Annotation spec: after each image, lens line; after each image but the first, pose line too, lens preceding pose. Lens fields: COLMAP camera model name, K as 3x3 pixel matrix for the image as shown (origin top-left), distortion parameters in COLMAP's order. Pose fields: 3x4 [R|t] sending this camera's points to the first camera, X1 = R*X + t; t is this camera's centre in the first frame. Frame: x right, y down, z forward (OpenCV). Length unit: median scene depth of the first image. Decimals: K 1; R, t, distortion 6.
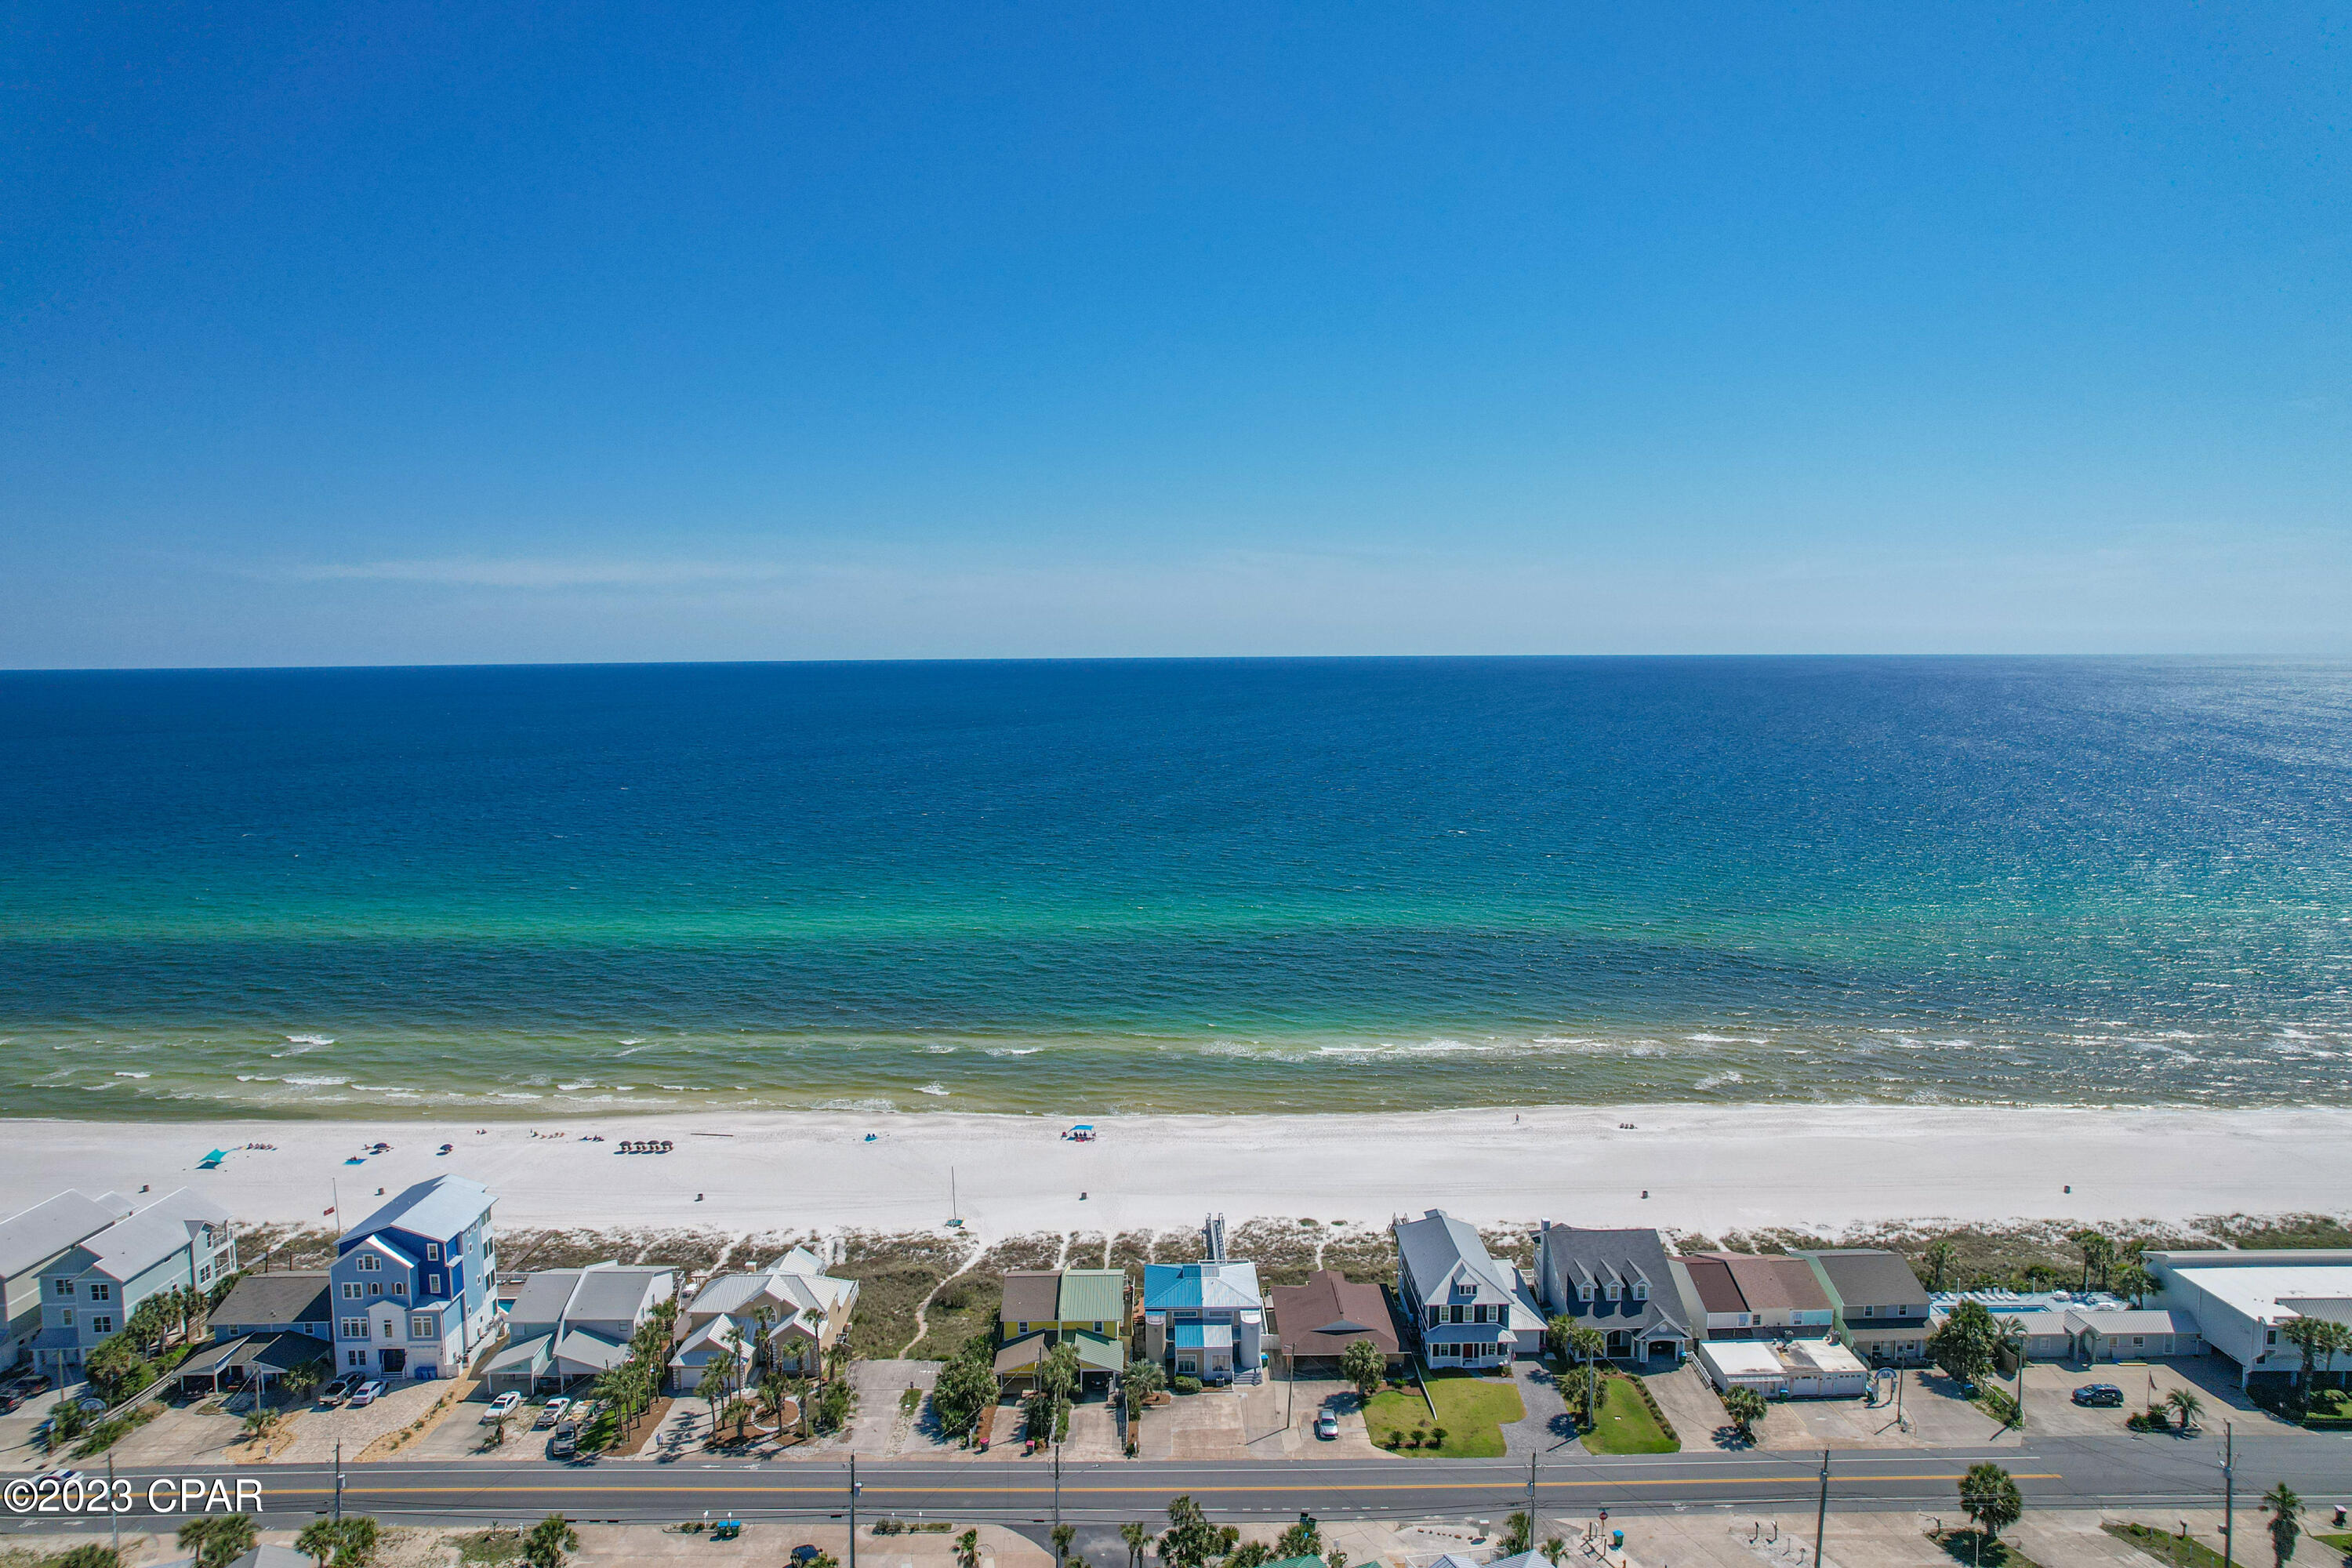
lens RADIAL K [[1496.3, 0, 1191.6], [0, 1496.3, 797.1], [0, 0, 1]] dist [-0.091711, 0.084742]
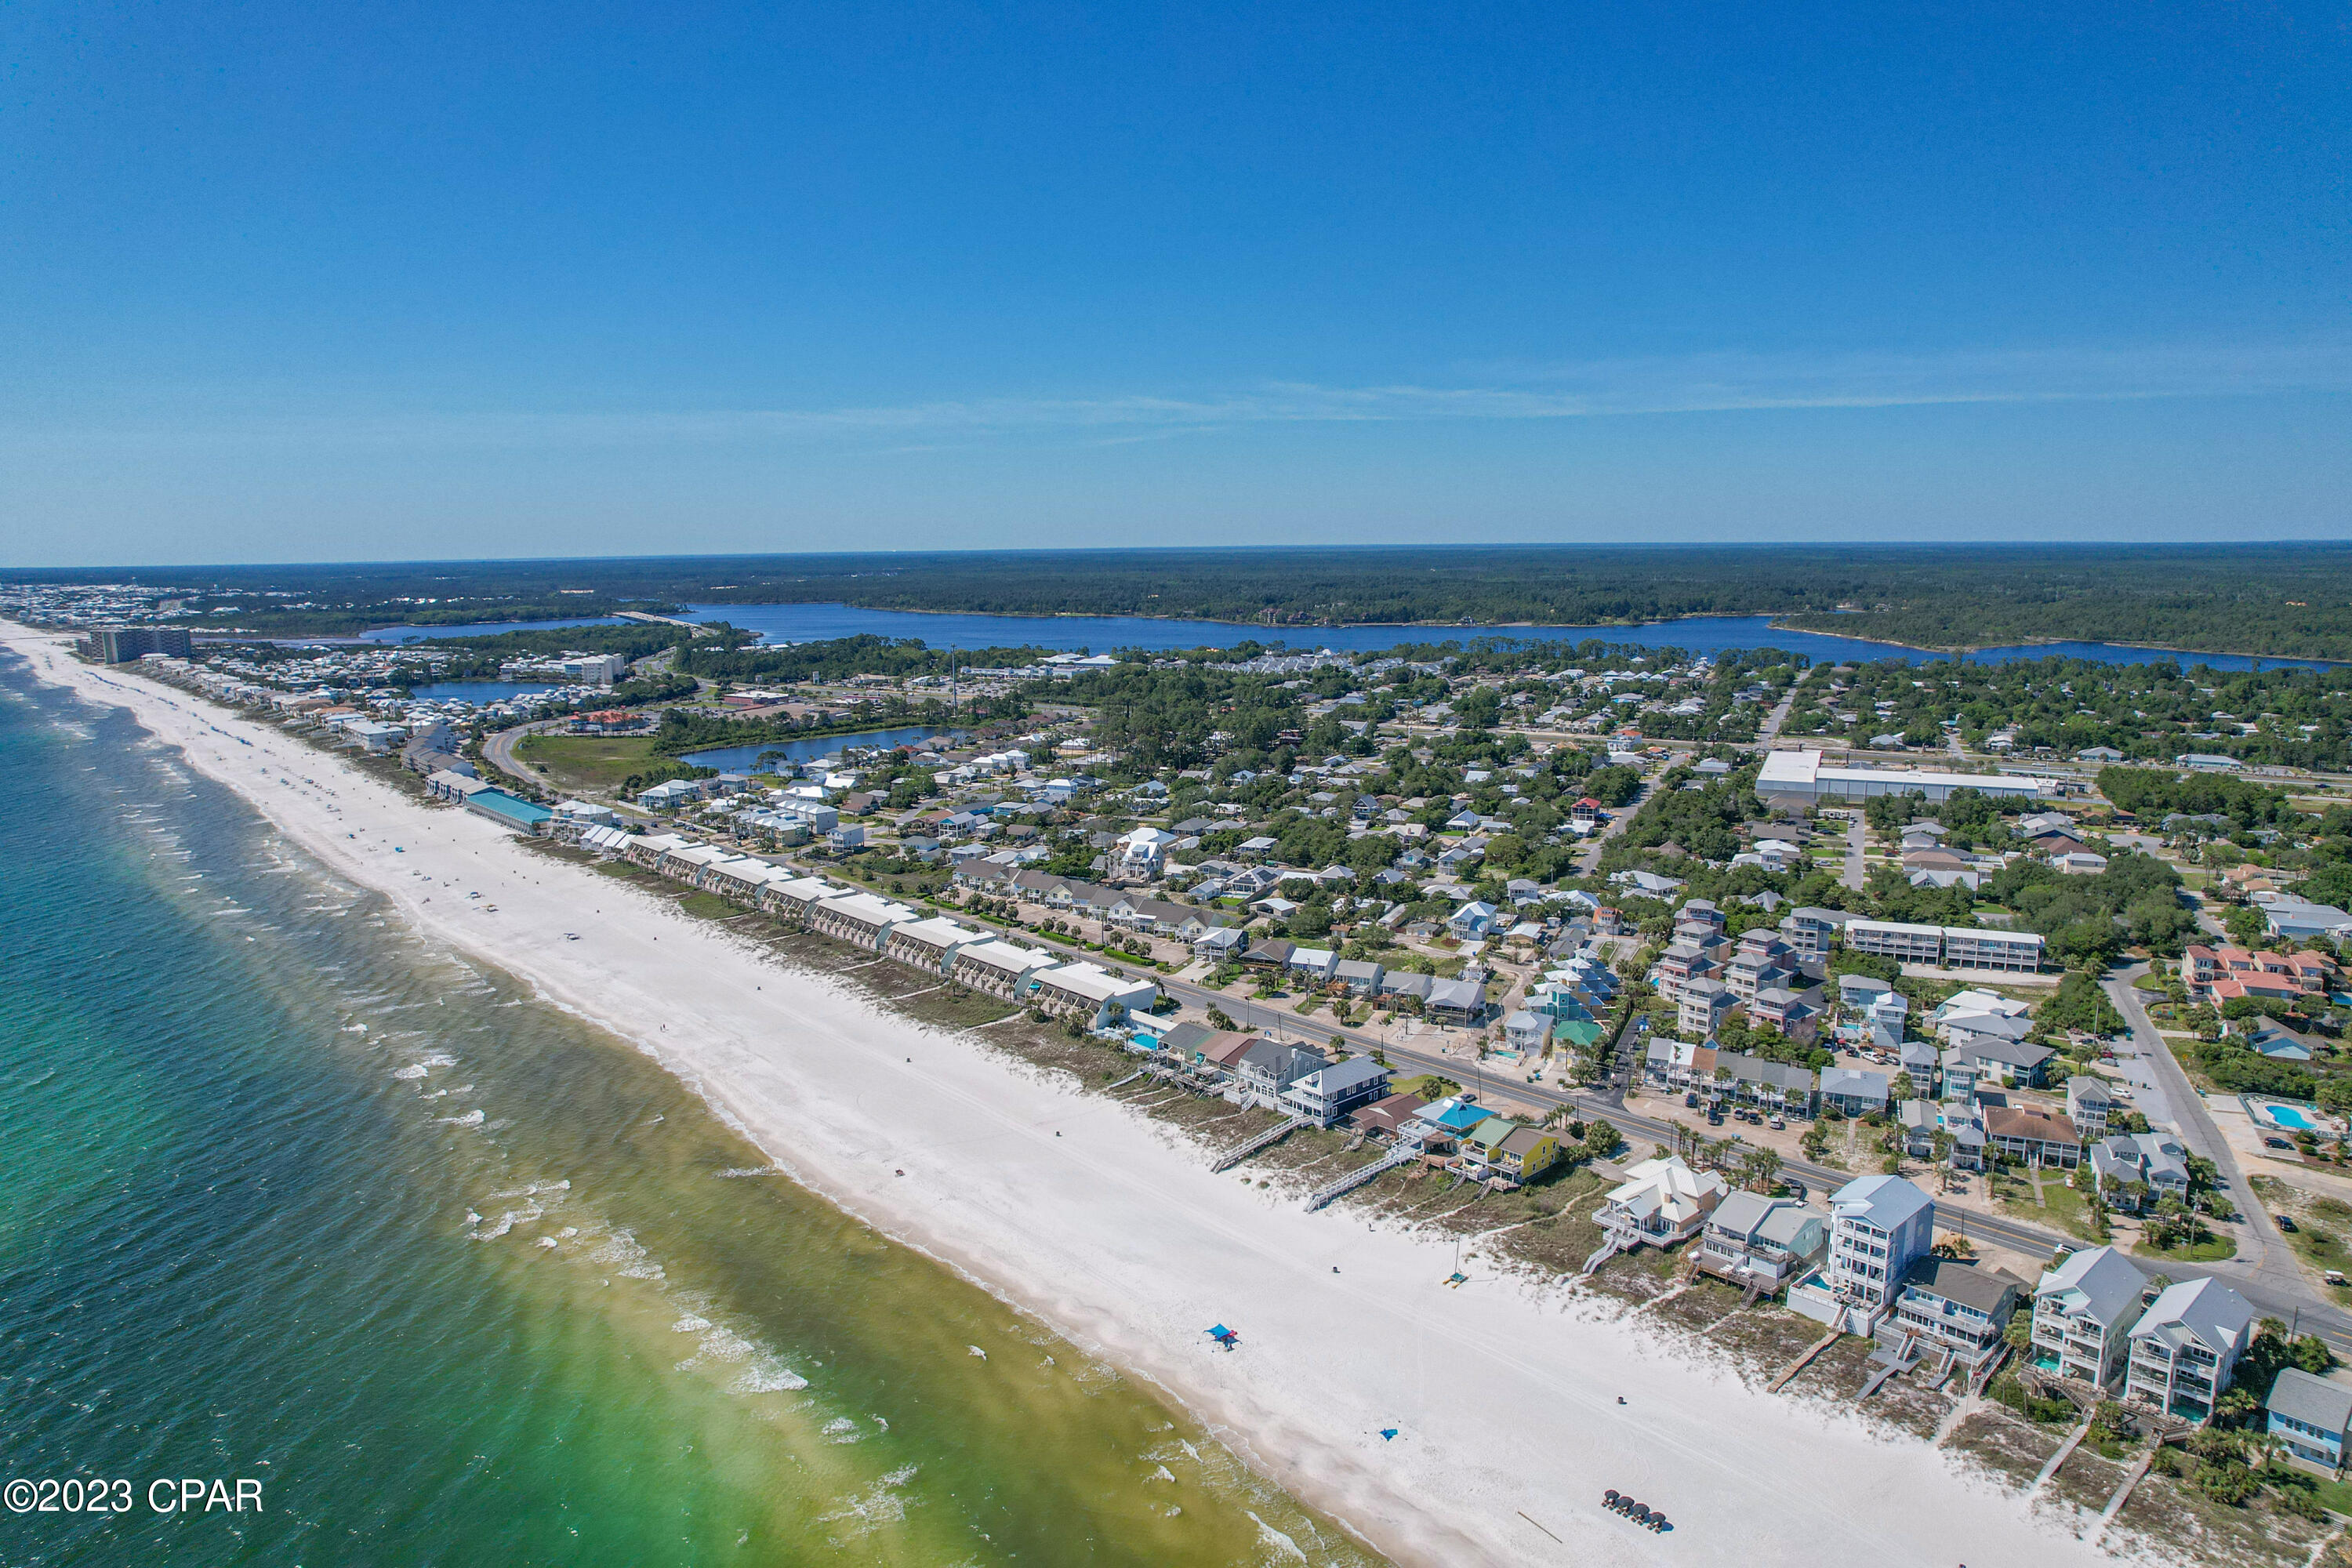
lens RADIAL K [[1496.3, 0, 1191.6], [0, 1496.3, 797.1], [0, 0, 1]] dist [-0.091711, 0.084742]
pose [[-0.666862, -0.115717, 0.736141, -1.156291], [0.082531, 0.970323, 0.227293, -0.527094], [-0.740597, 0.212327, -0.637522, 2.468025]]
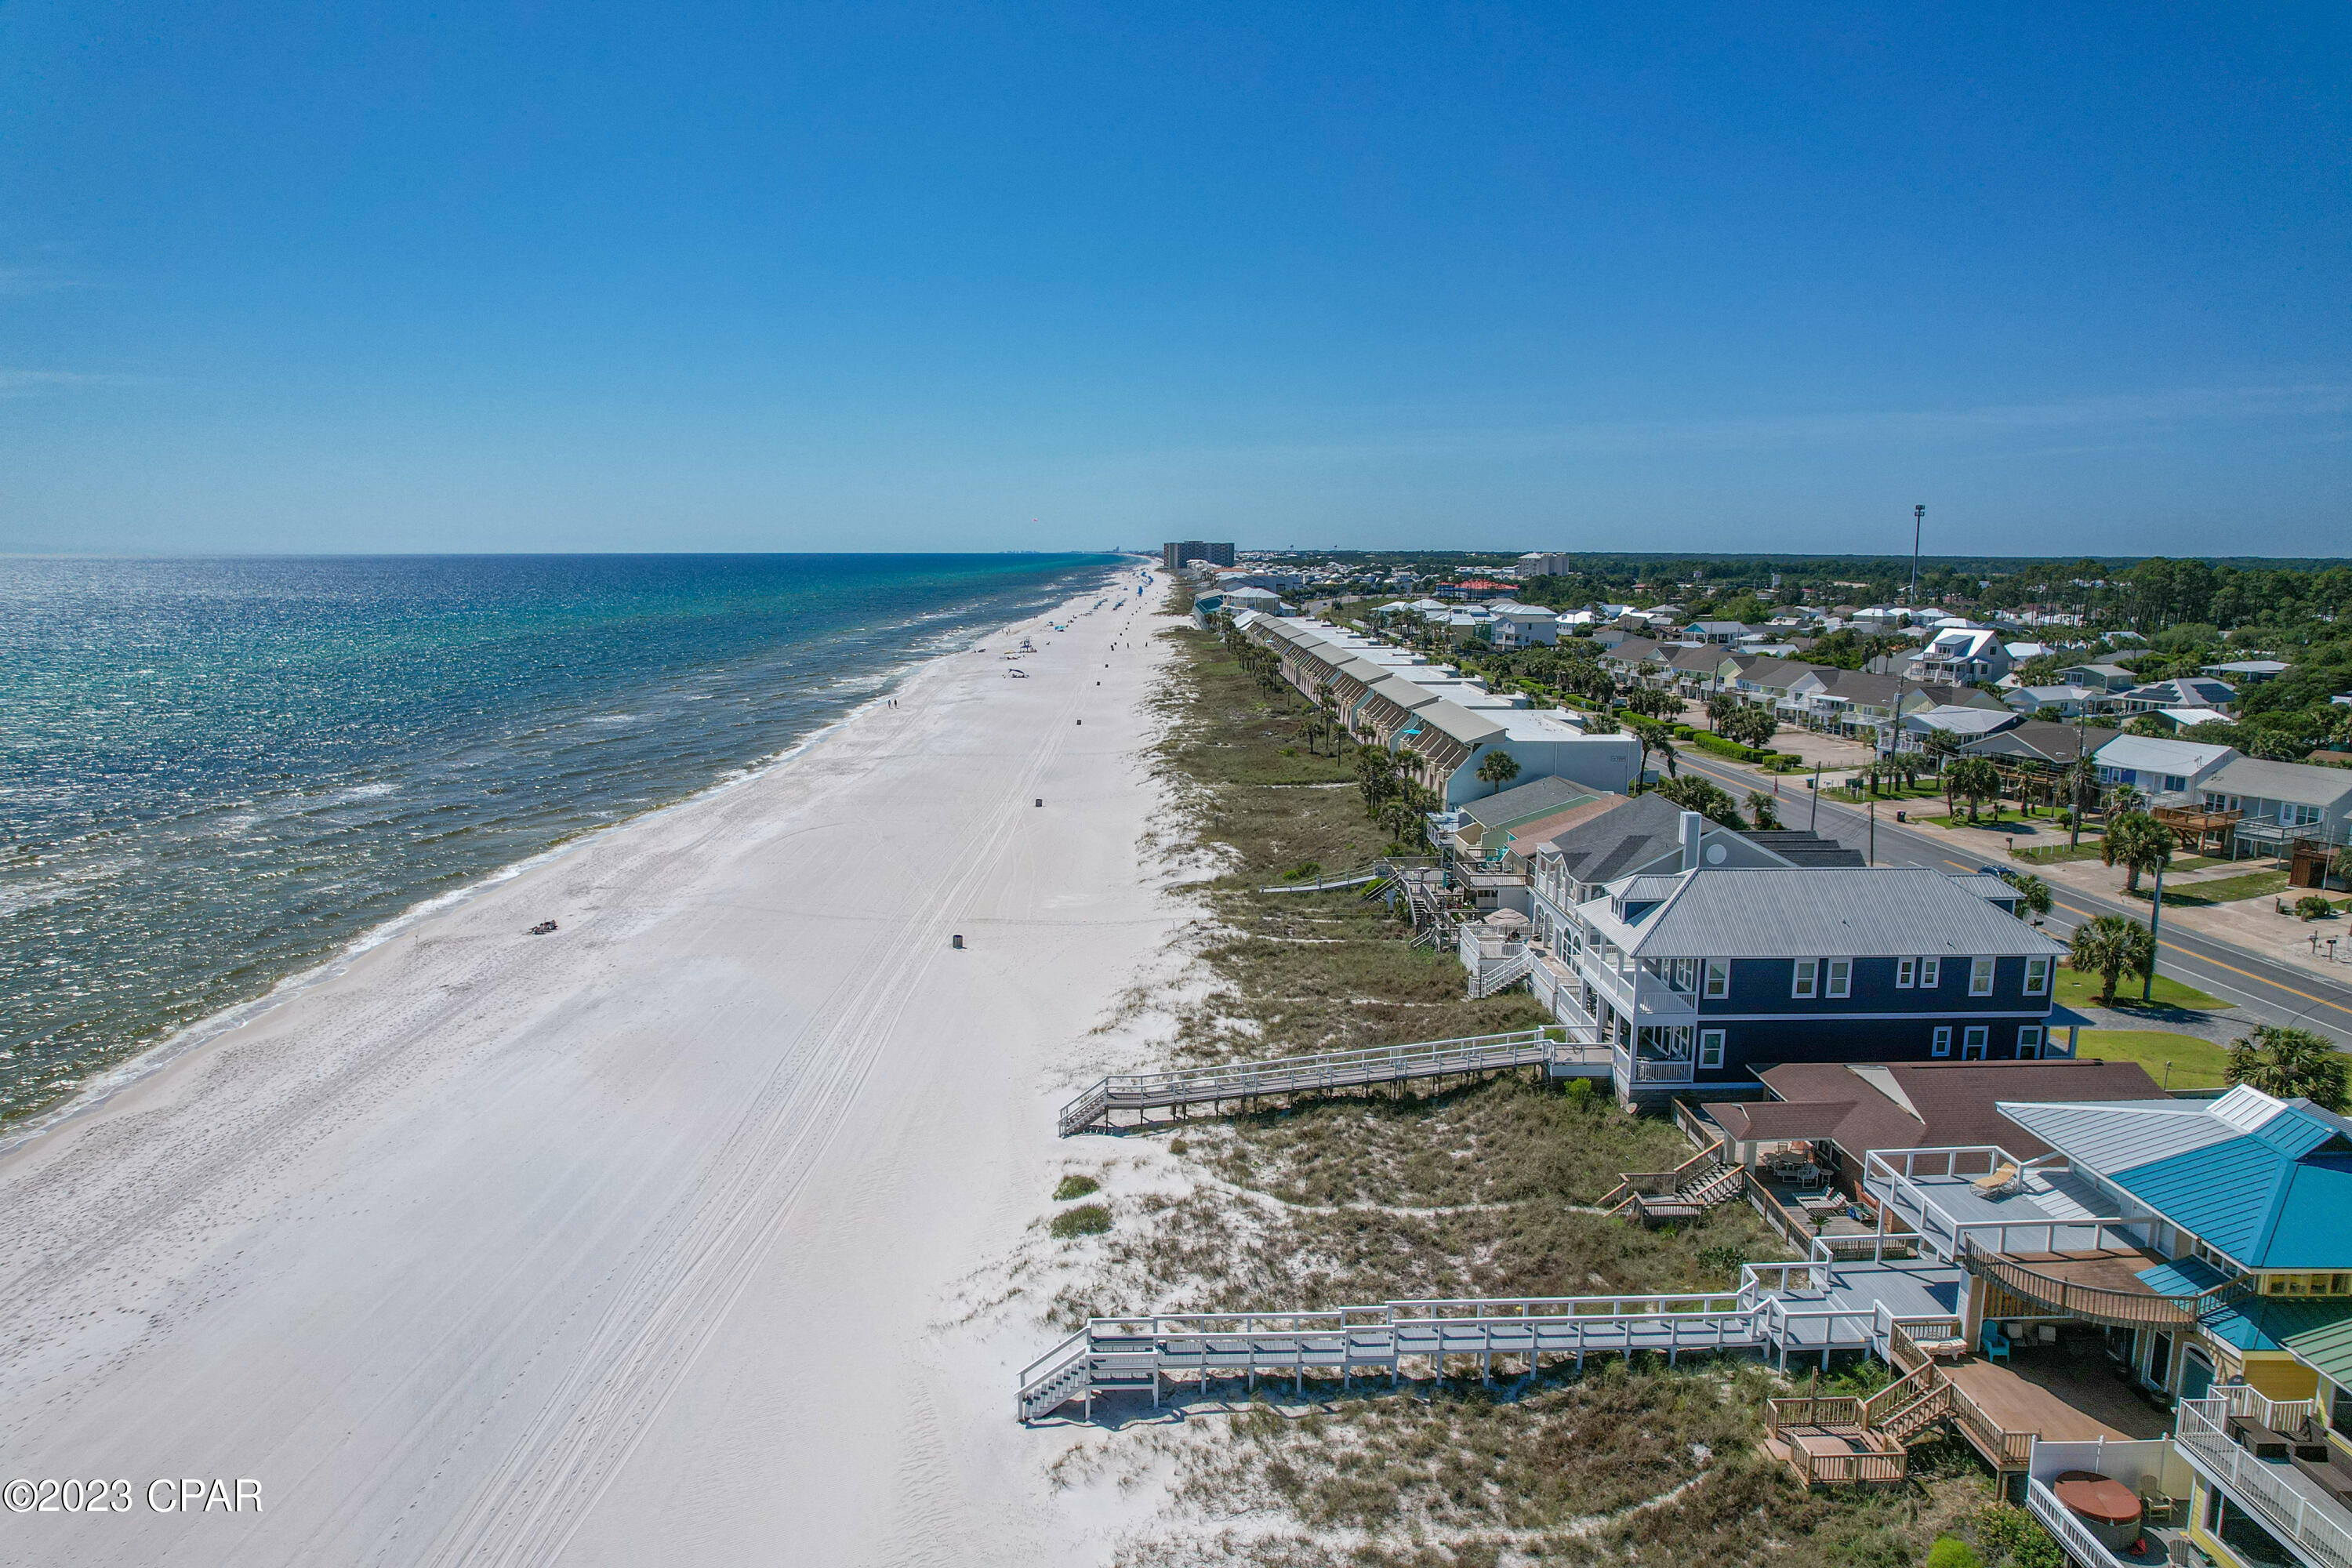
lens RADIAL K [[1496.3, 0, 1191.6], [0, 1496.3, 797.1], [0, 0, 1]] dist [-0.091711, 0.084742]
pose [[-0.016808, -0.159697, 0.987023, -0.282960], [0.090640, 0.982855, 0.160566, 0.199043], [-0.995742, 0.092162, -0.002045, 1.277880]]
